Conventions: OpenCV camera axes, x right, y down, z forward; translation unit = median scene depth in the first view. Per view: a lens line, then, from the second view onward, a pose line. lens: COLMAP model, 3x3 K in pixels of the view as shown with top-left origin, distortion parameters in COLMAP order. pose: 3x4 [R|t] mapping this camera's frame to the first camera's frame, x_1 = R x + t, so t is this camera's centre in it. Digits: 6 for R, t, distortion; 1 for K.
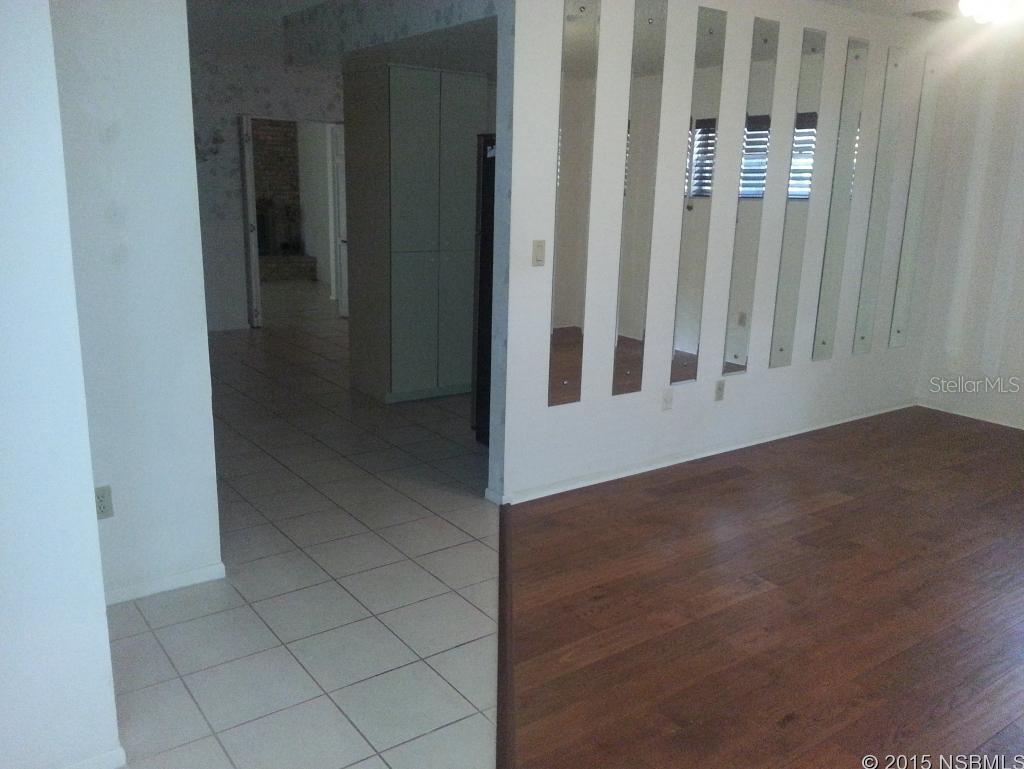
lens RADIAL K [[834.4, 0, 511.8], [0, 834.4, 390.8], [0, 0, 1]] dist [0.082832, -0.144701]
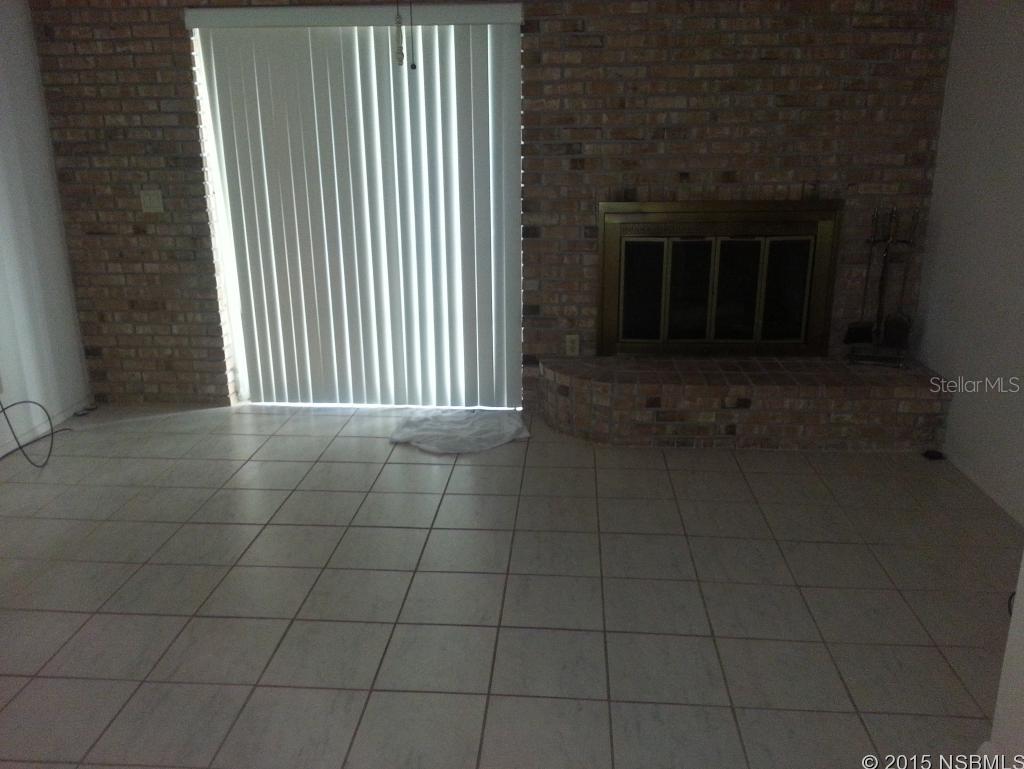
lens RADIAL K [[829.3, 0, 512.0], [0, 829.3, 384.5], [0, 0, 1]] dist [0.096866, -0.144492]
pose [[0.755111, 0.158494, -0.636151, -0.158720], [-0.130066, 0.987267, 0.091584, -0.166339], [0.642566, 0.013586, 0.766110, 0.659224]]
